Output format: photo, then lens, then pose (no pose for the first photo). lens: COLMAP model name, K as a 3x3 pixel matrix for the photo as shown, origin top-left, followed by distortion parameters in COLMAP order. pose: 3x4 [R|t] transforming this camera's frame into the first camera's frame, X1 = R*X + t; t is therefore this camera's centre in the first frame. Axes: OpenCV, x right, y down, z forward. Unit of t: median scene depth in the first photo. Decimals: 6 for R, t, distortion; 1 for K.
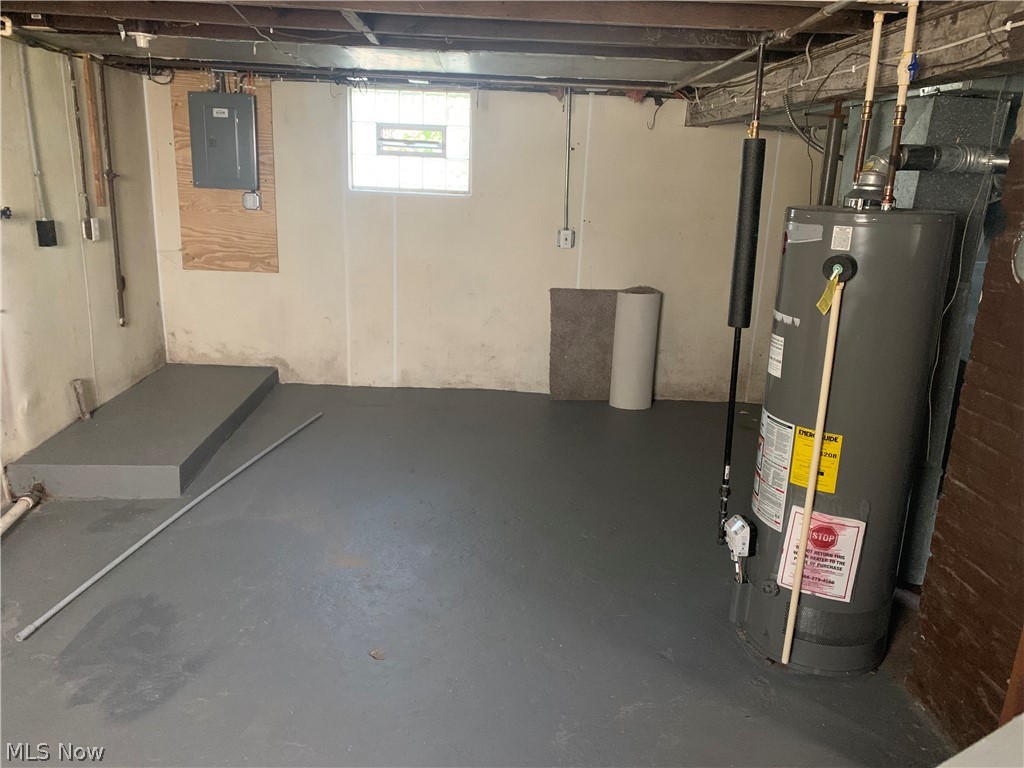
lens RADIAL K [[785.5, 0, 510.8], [0, 785.5, 379.7], [0, 0, 1]] dist [0.060964, -0.075719]
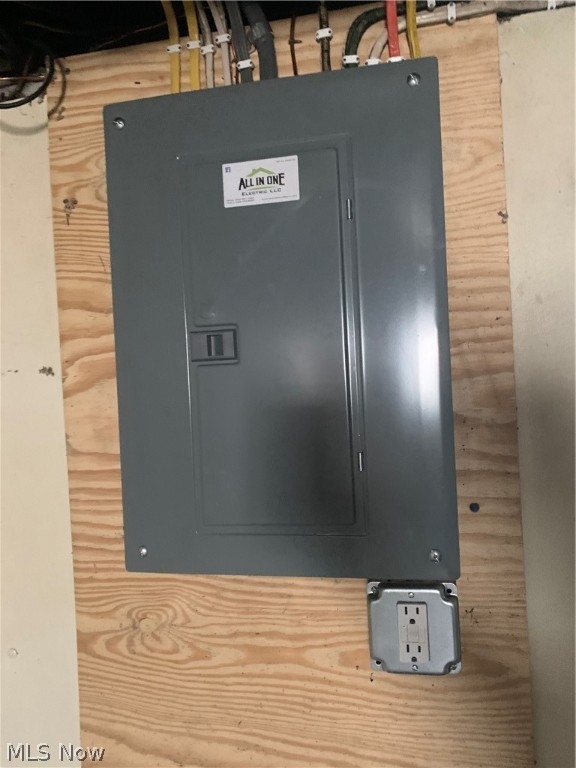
lens RADIAL K [[589.1, 0, 288.1], [0, 589.1, 384.9], [0, 0, 1]] dist [0.060964, -0.075719]
pose [[0.968853, -0.088463, -0.231295, -0.328708], [0.027519, 0.966692, -0.254459, -0.252616], [0.246101, 0.240169, 0.939017, 0.874872]]
